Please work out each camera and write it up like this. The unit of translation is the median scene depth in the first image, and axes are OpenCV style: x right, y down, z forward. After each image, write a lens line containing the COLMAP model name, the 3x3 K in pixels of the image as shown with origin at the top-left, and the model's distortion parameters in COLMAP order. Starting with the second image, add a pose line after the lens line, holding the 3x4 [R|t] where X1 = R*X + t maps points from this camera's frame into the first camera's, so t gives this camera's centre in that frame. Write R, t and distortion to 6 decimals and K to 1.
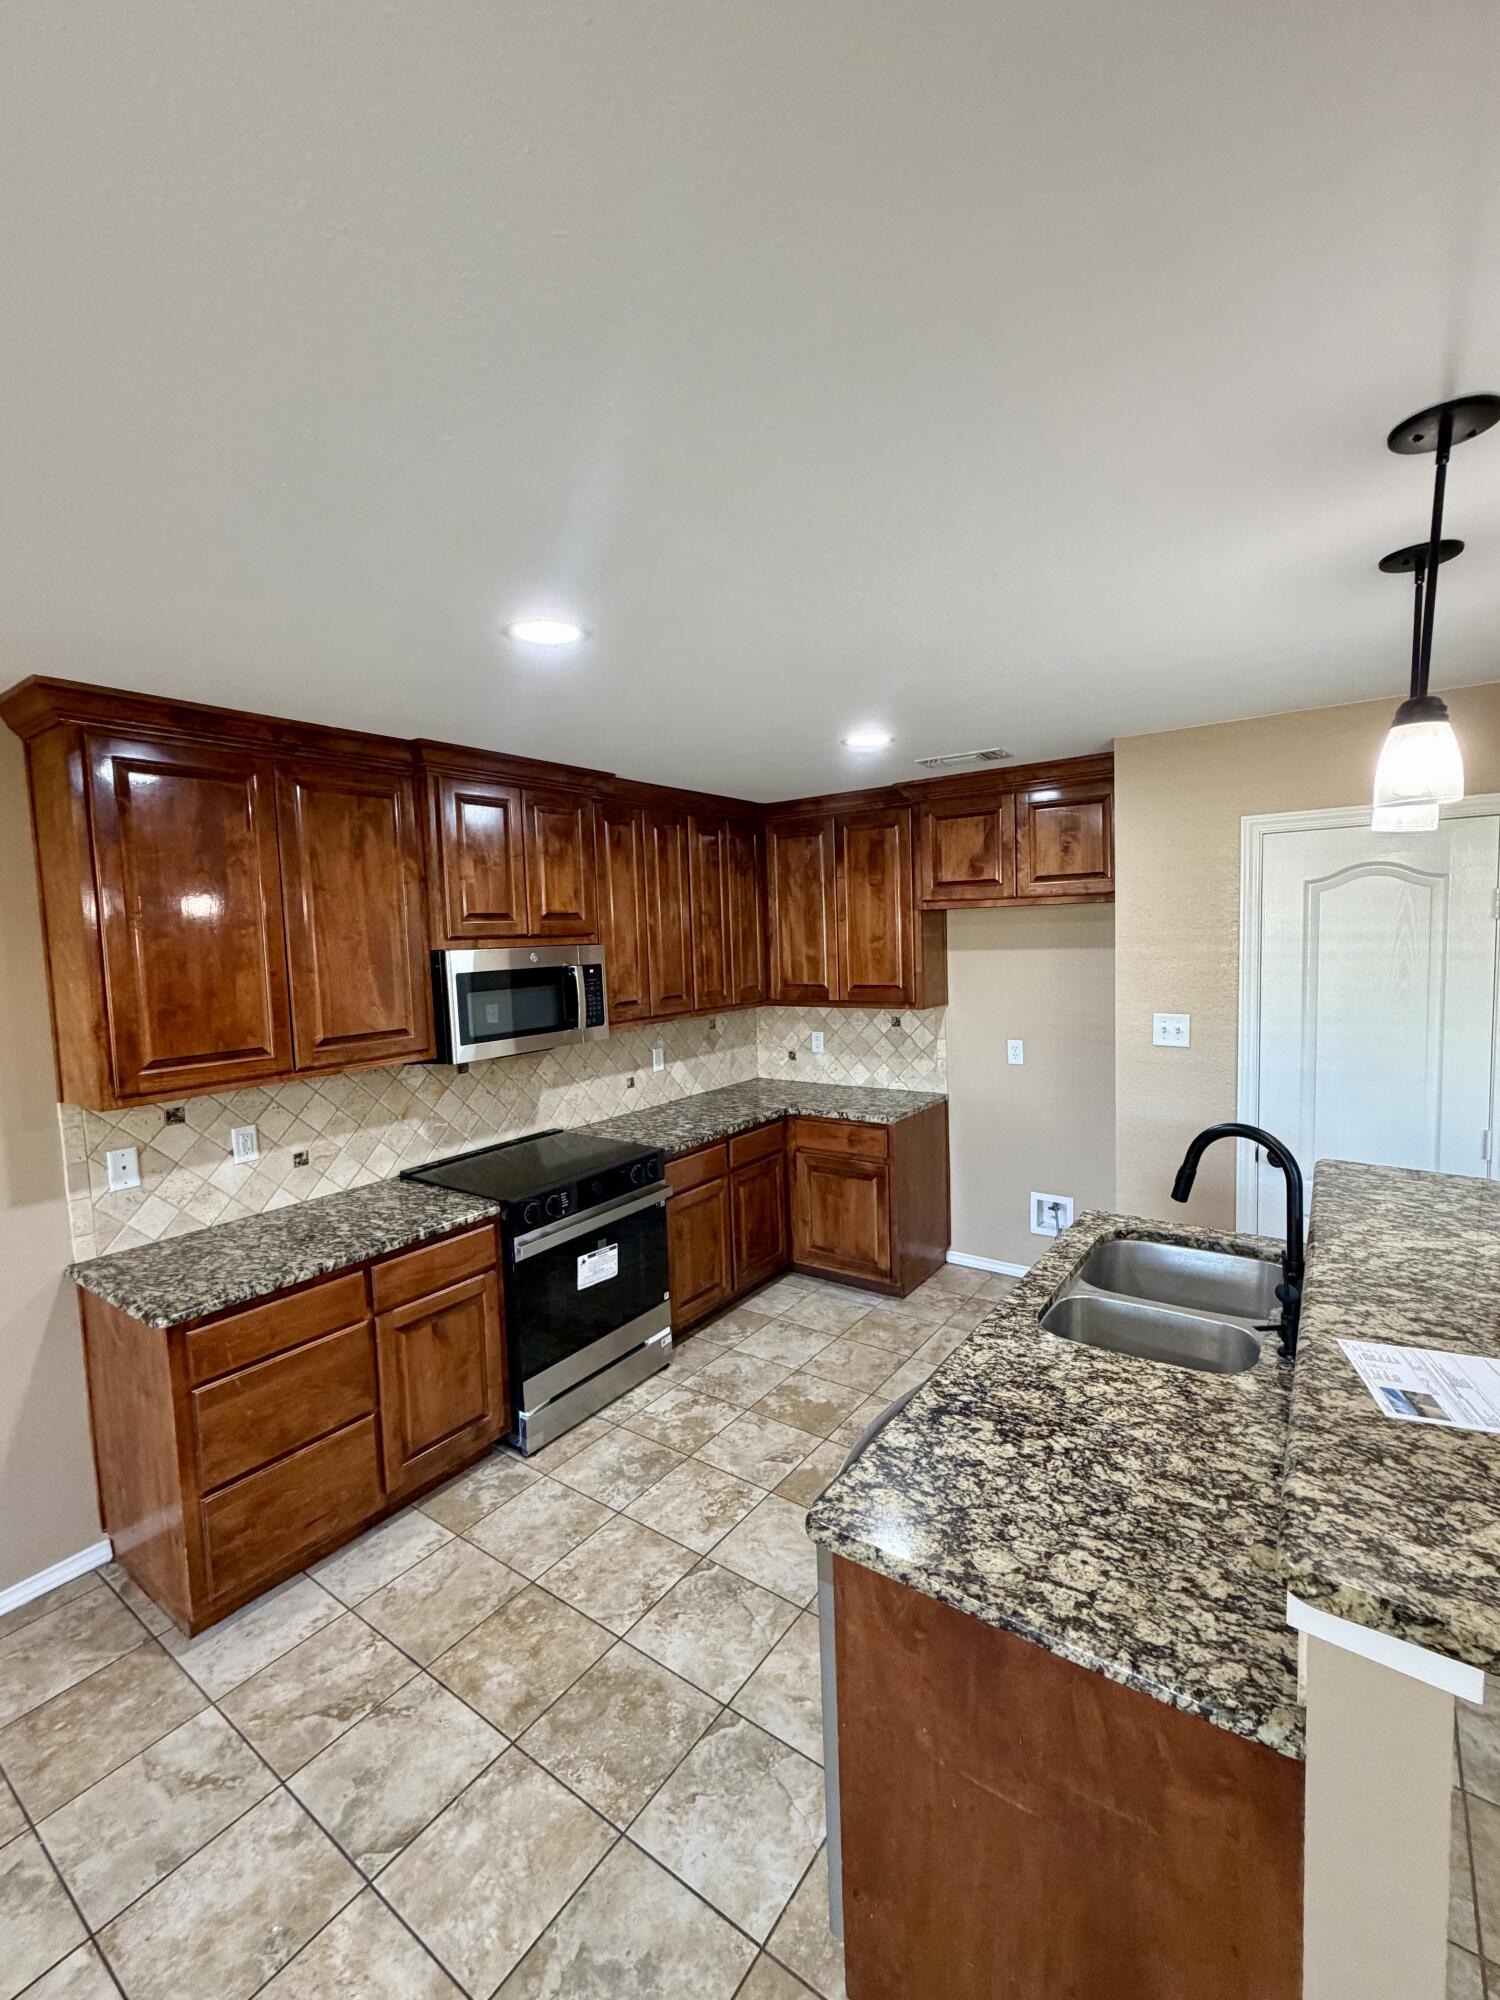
lens RADIAL K [[838.4, 0, 749.3], [0, 838.4, 995.0], [0, 0, 1]] dist [0.000127, -0.000003]
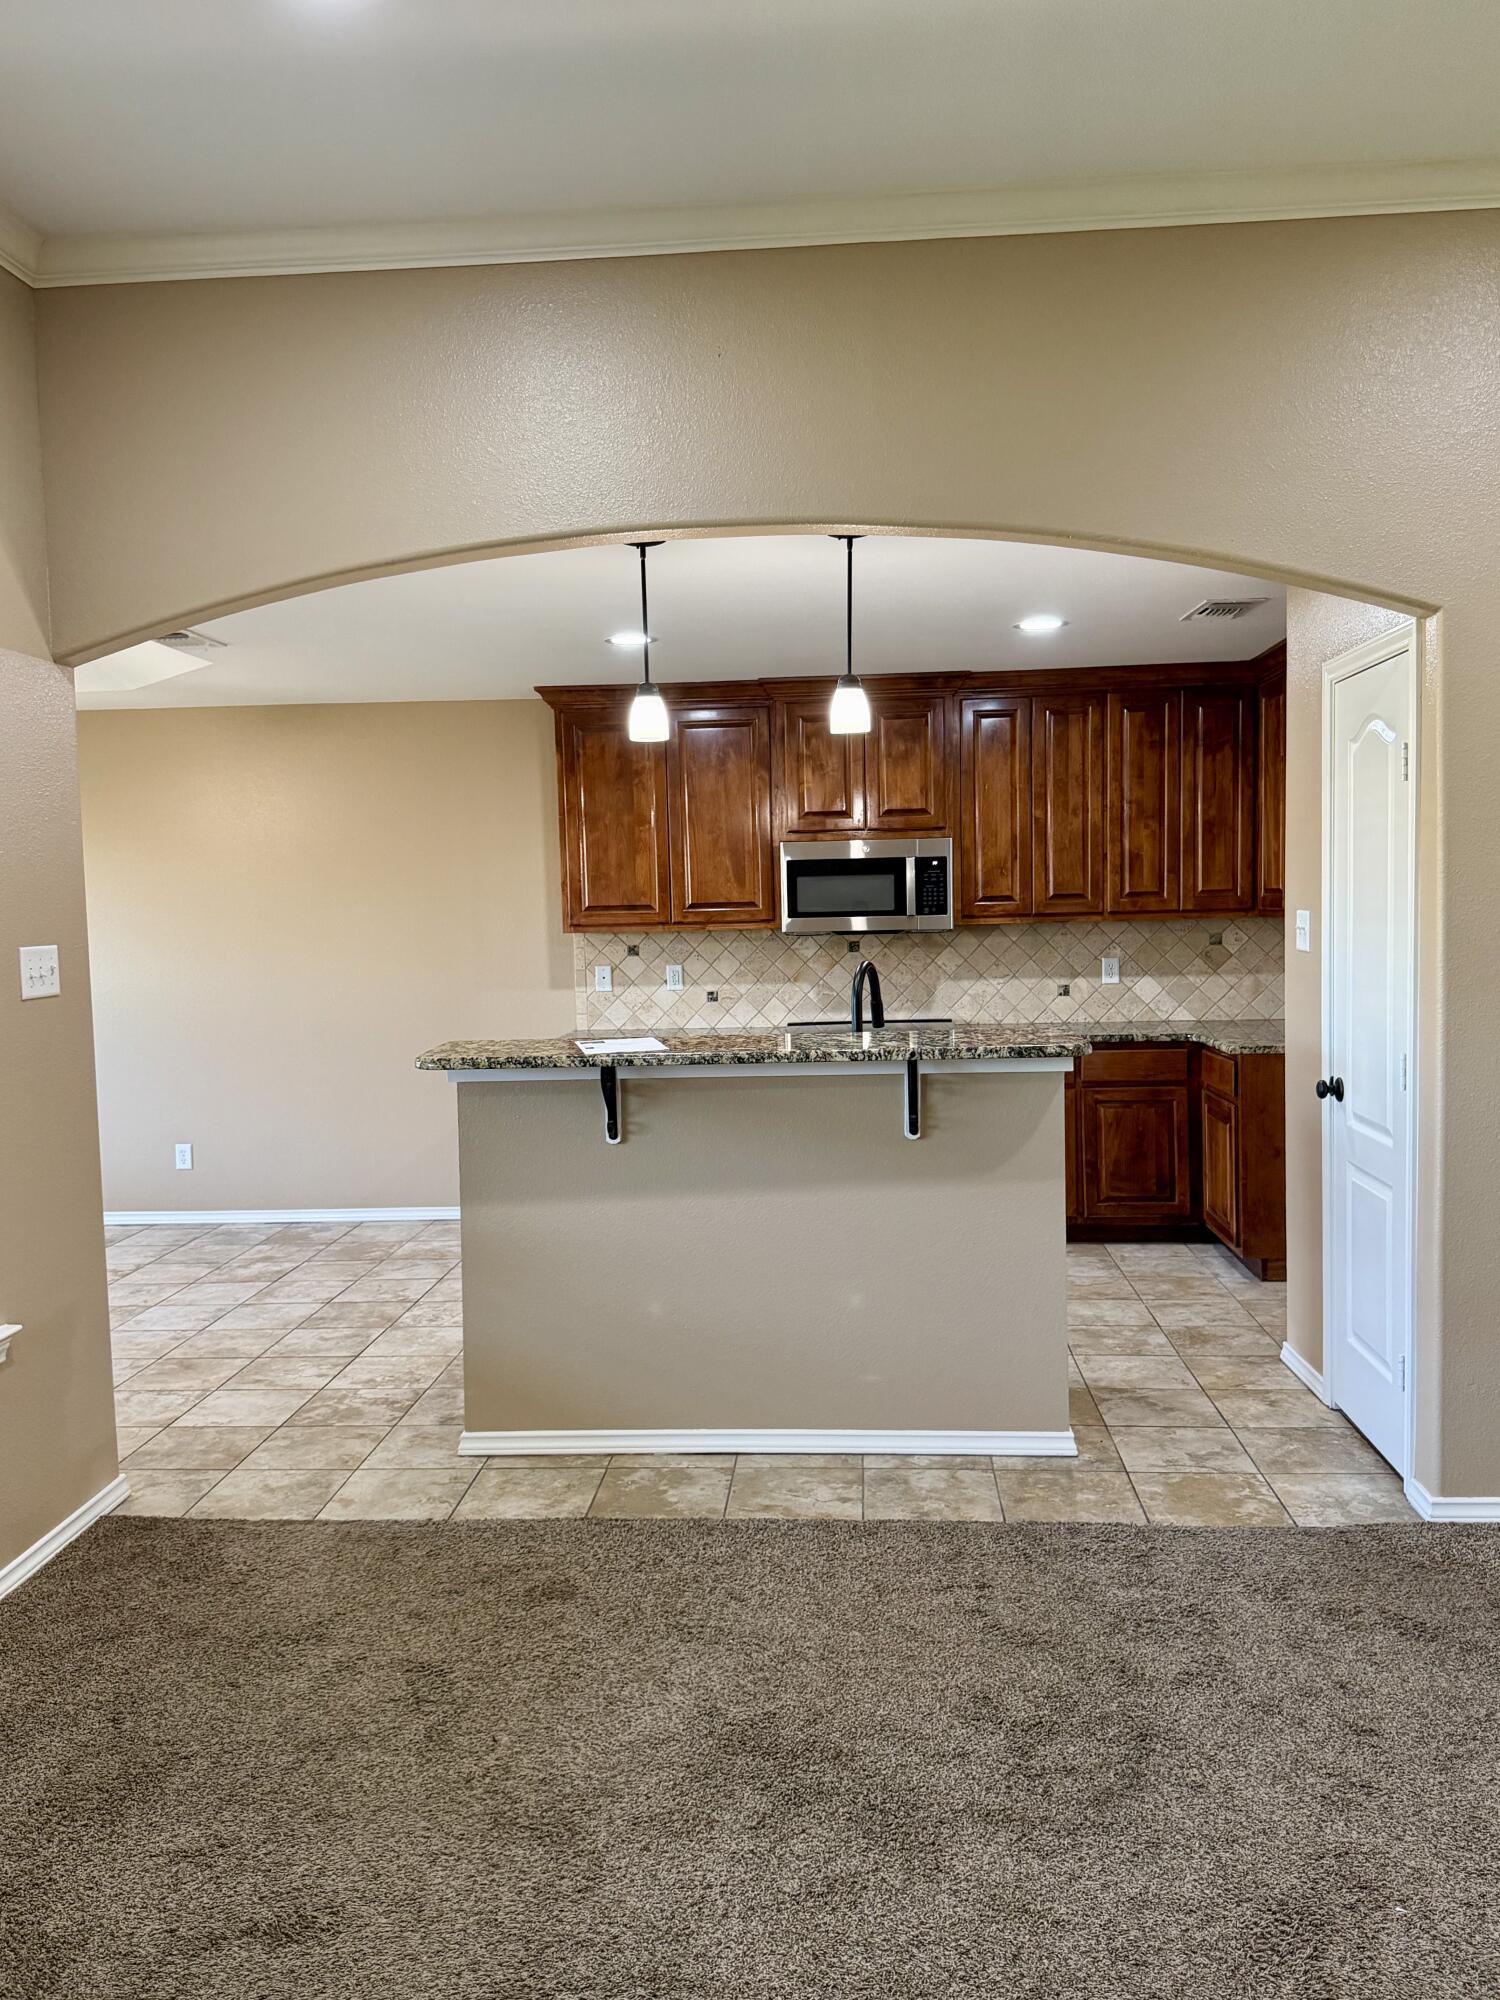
lens RADIAL K [[1520.0, 0, 757.1], [0, 1520.0, 1002.2], [0, 0, 1]] dist [0.009595, -0.002983]
pose [[0.535088, 0.080114, -0.840989, 1.571736], [-0.056098, 0.996666, 0.059250, 0.054725], [0.842932, 0.015474, 0.537798, -0.264187]]
